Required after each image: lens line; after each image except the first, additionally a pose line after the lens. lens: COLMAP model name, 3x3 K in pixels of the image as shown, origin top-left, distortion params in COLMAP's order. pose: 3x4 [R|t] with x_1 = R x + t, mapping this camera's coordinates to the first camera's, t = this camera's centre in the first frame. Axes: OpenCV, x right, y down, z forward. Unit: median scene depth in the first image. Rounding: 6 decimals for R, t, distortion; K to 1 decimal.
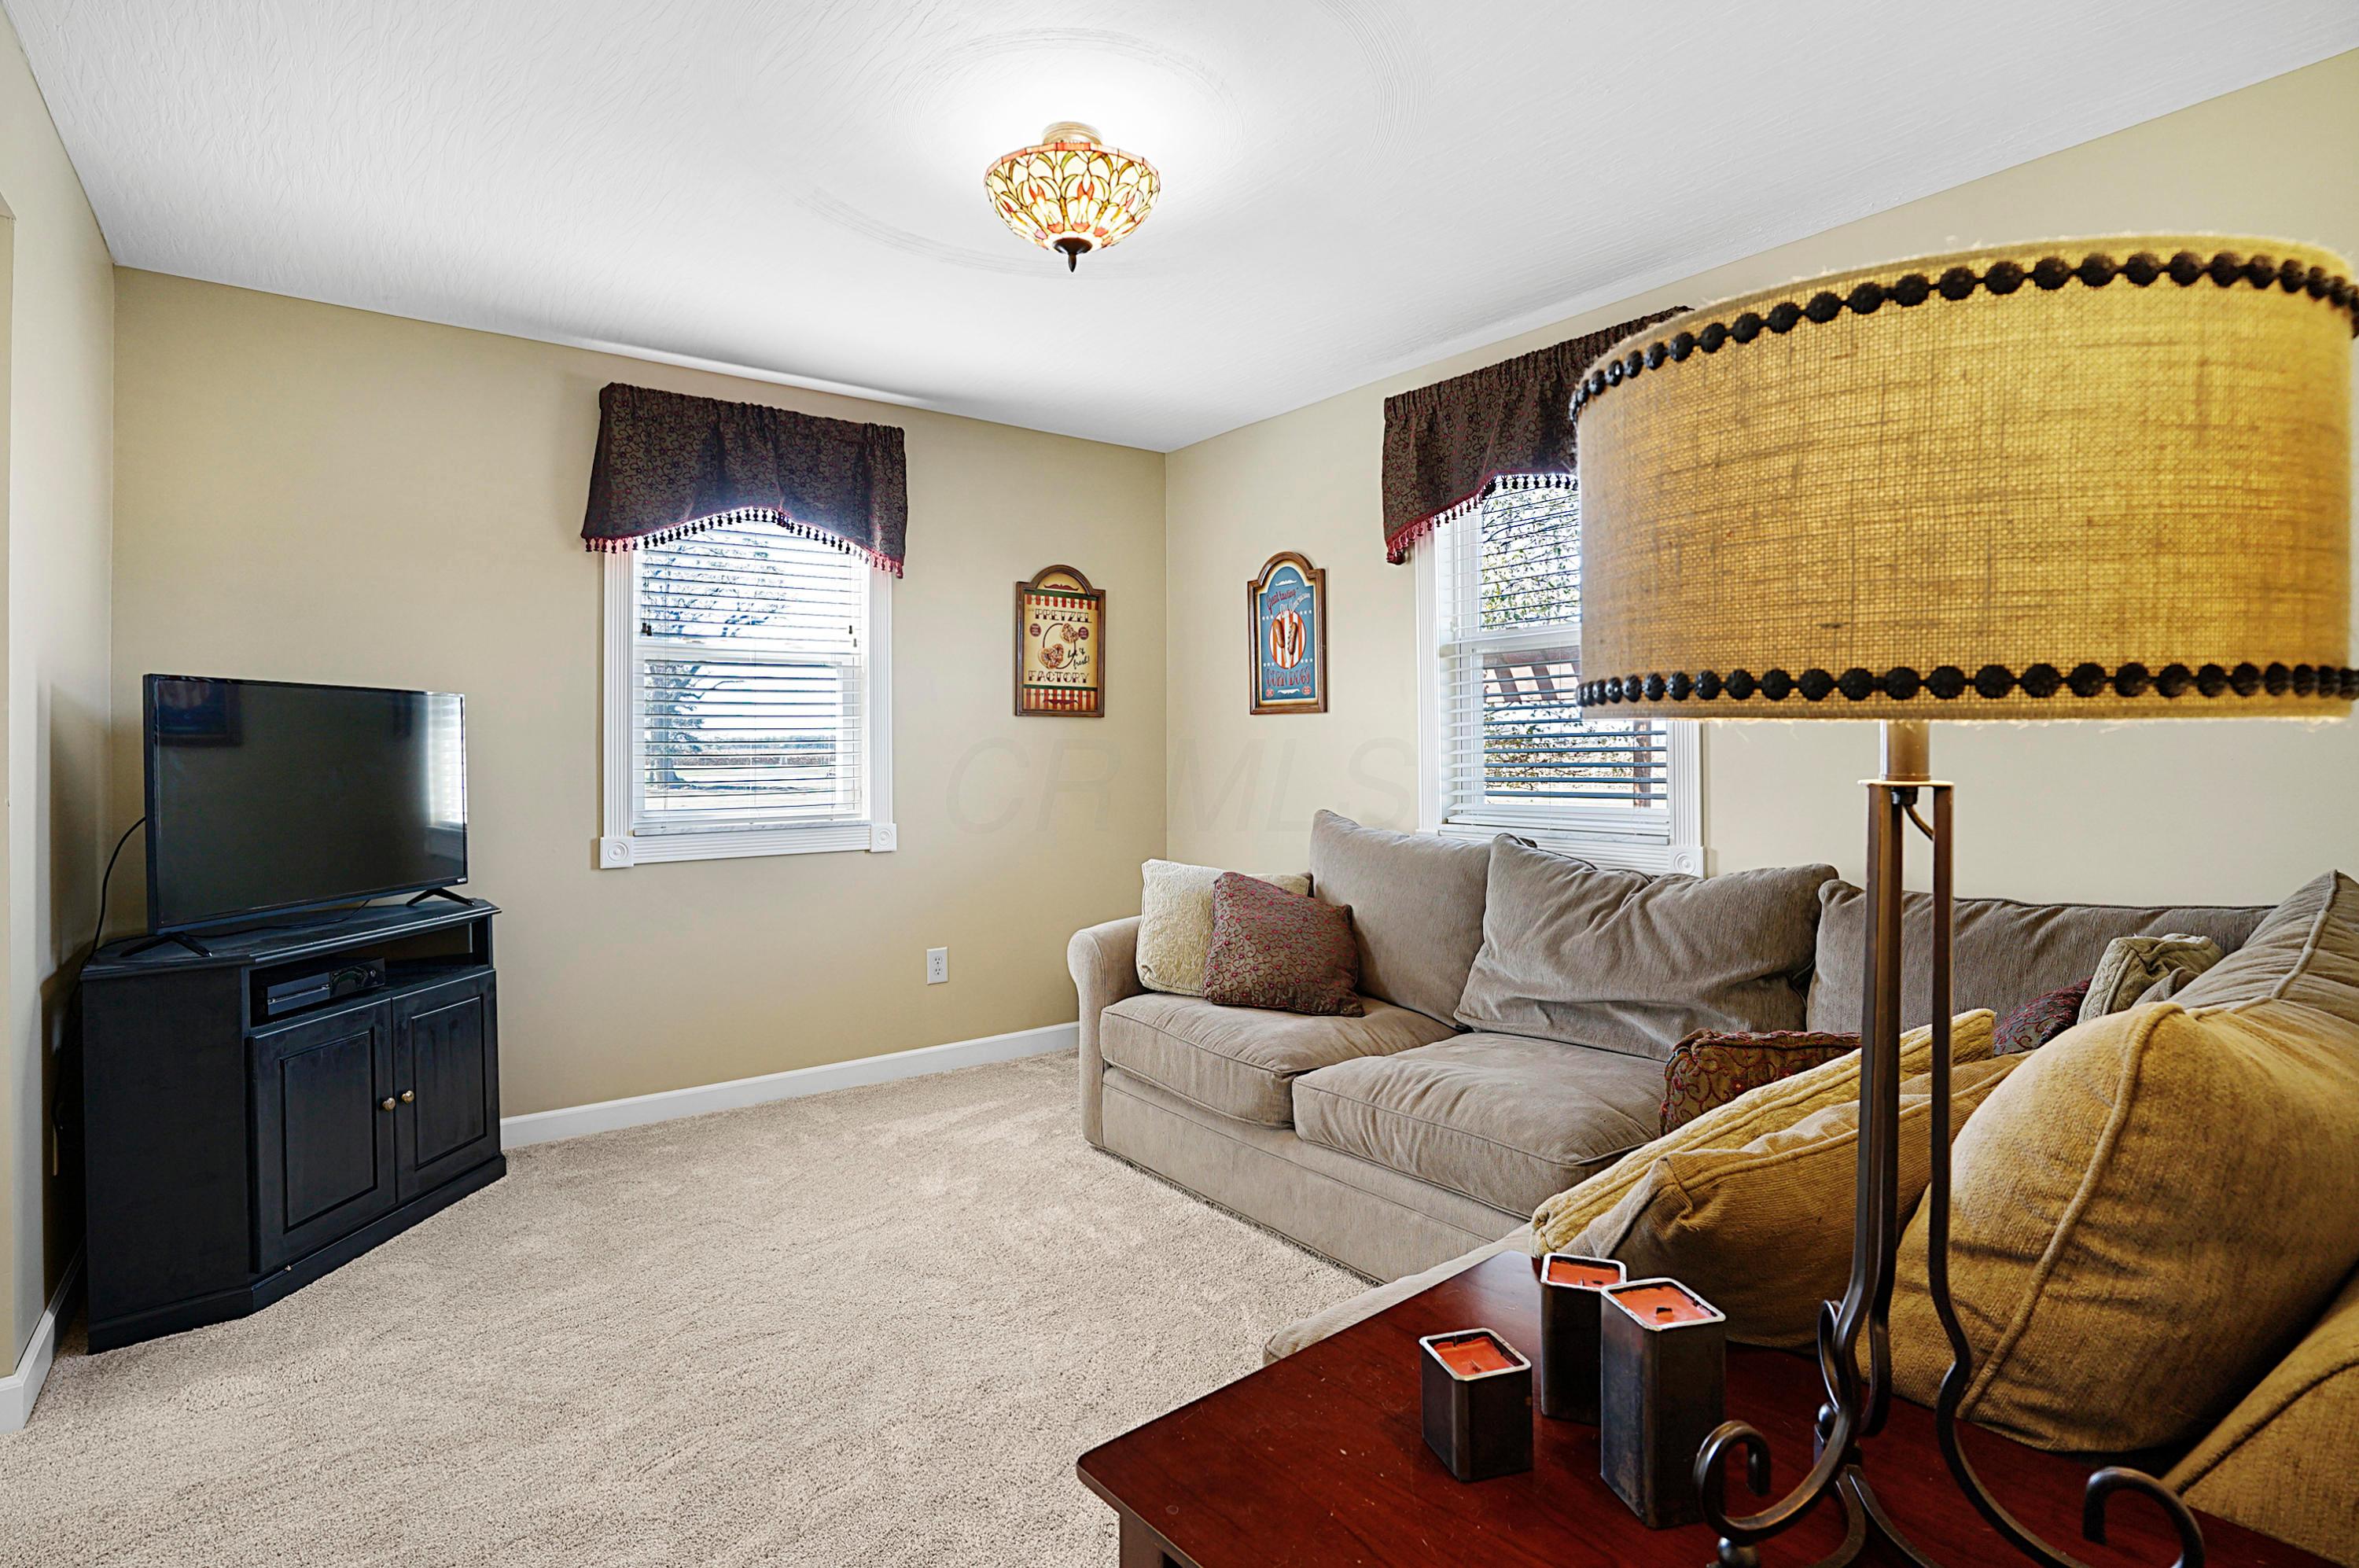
lens RADIAL K [[1158.7, 0, 1143.4], [0, 1158.7, 738.0], [0, 0, 1]] dist [-0.022711, 0.002536]
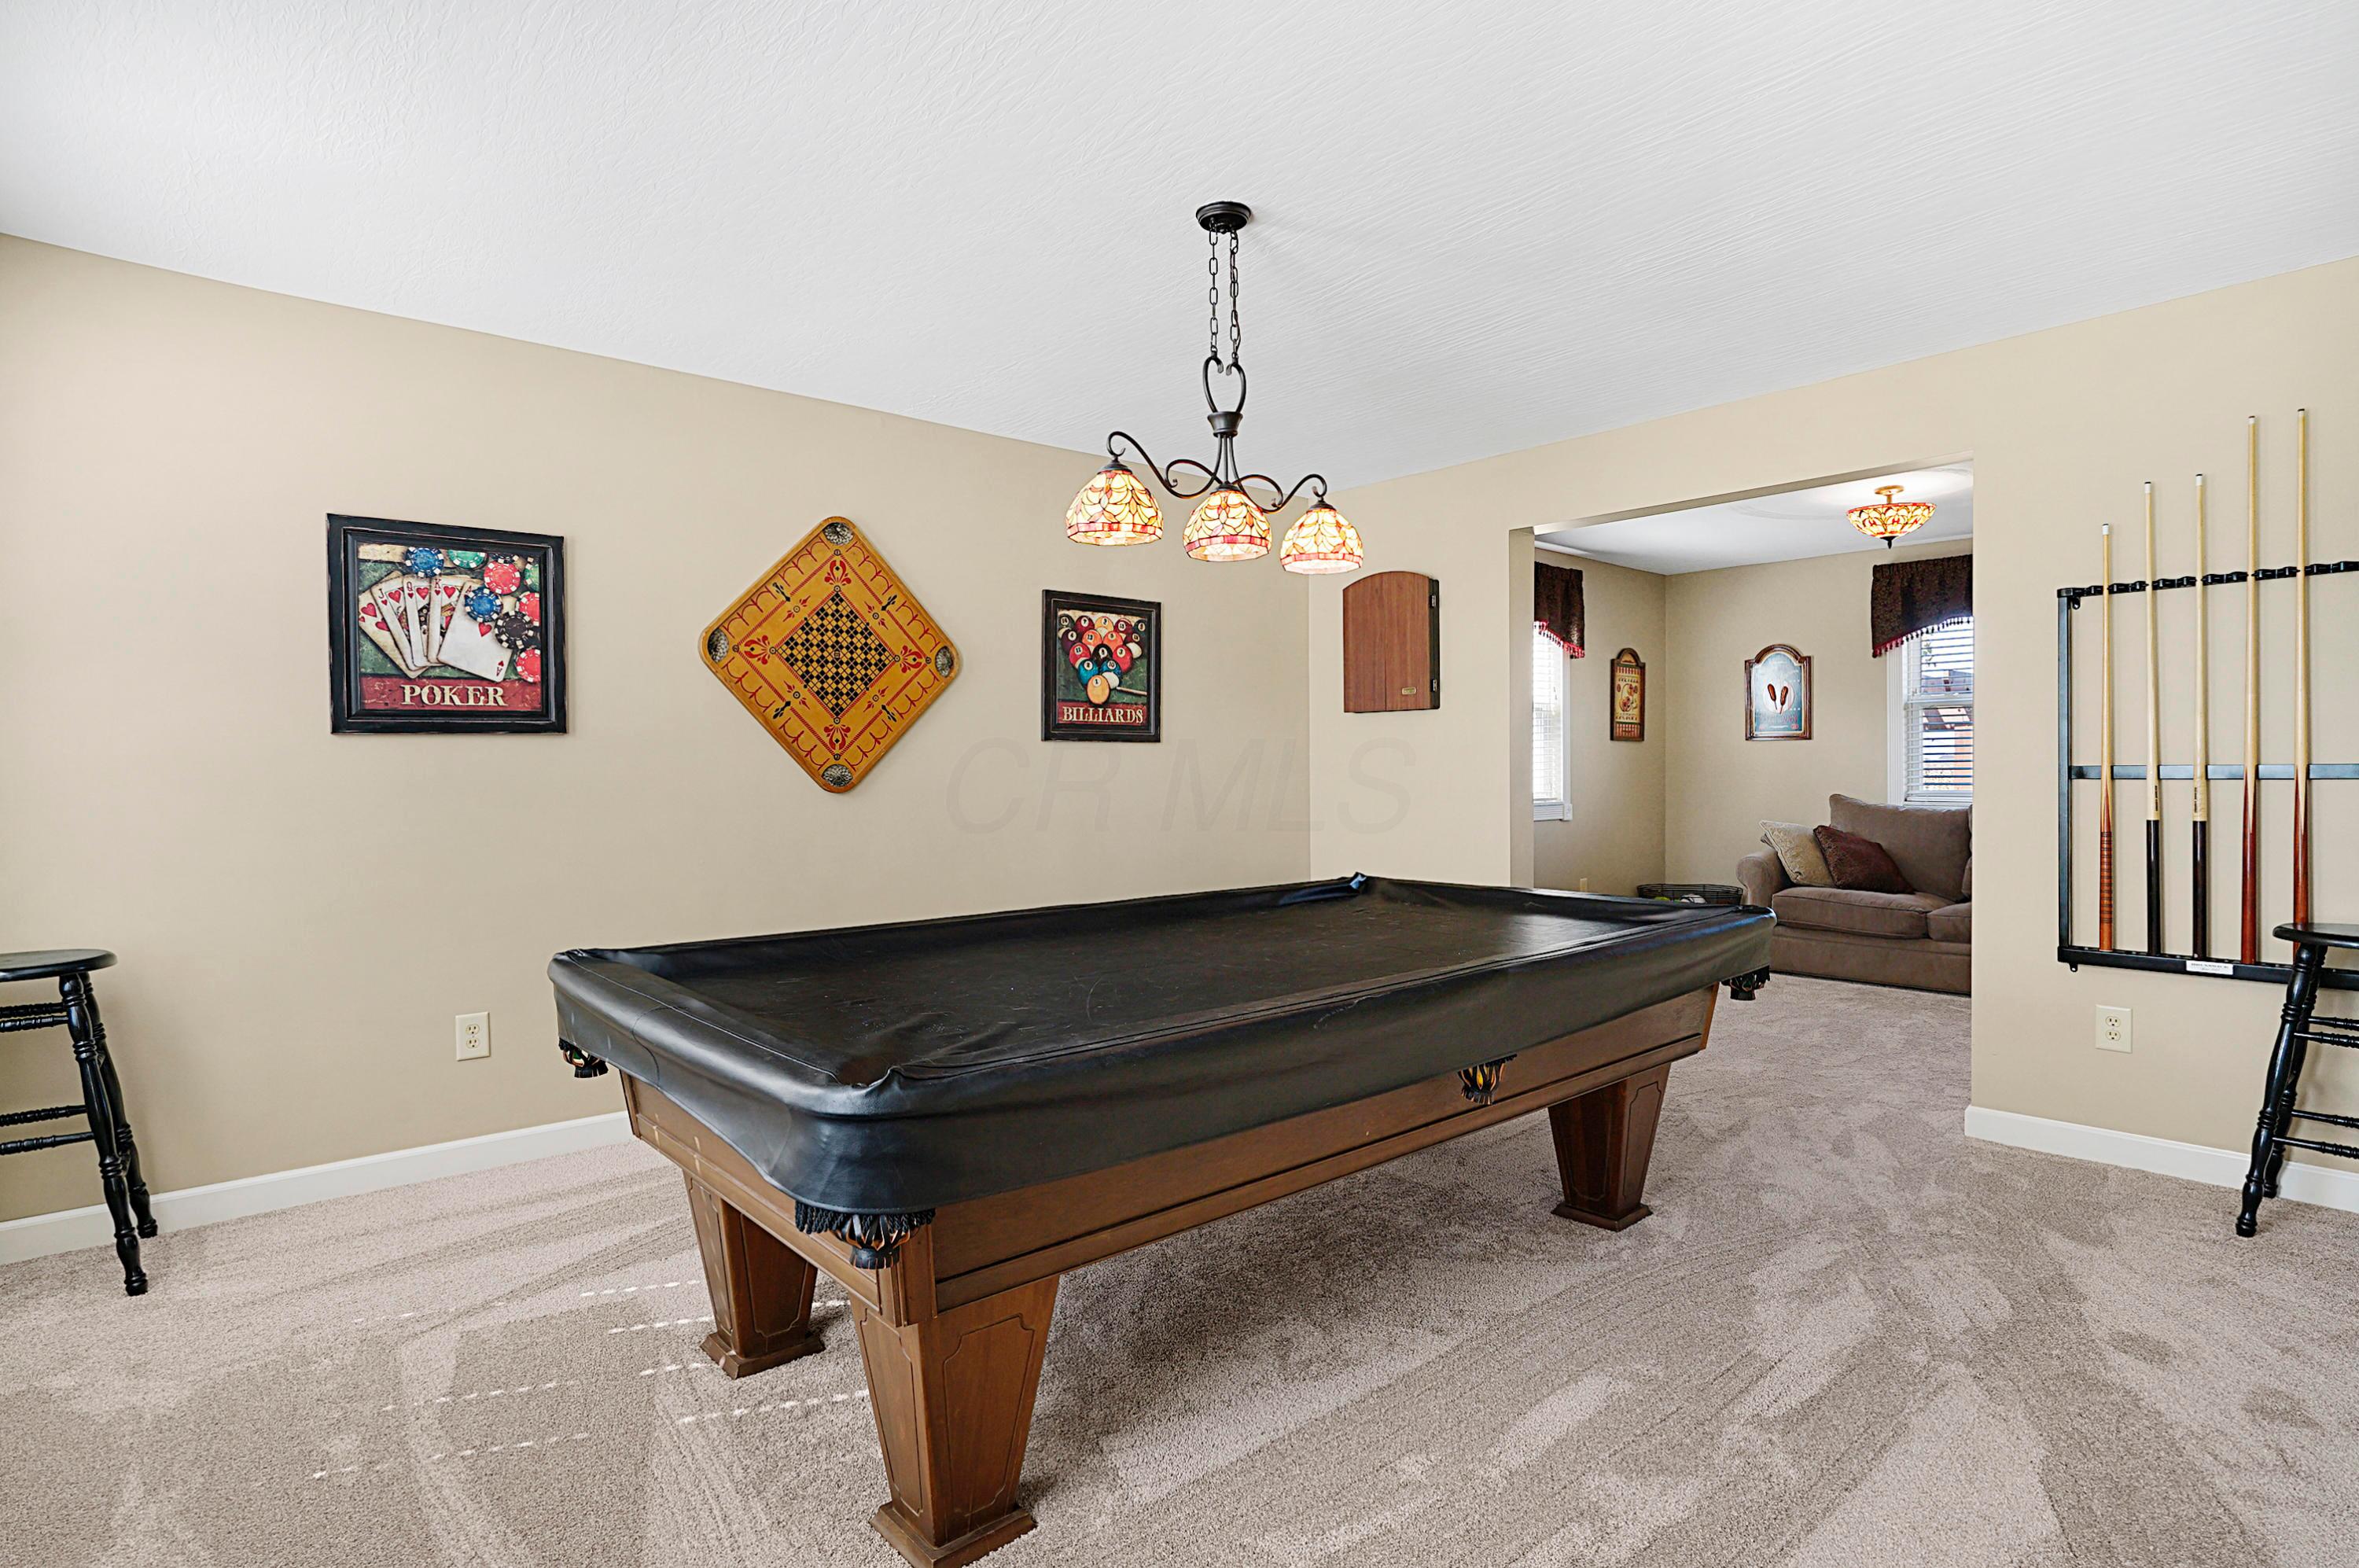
lens RADIAL K [[1177.3, 0, 1183.0], [0, 1177.3, 771.9], [0, 0, 1]] dist [-0.020289, 0.000146]
pose [[0.996838, 0.004648, 0.079322, -0.847816], [-0.005810, 0.999879, 0.014414, 0.005681], [-0.079246, -0.014829, 0.996745, -0.620983]]
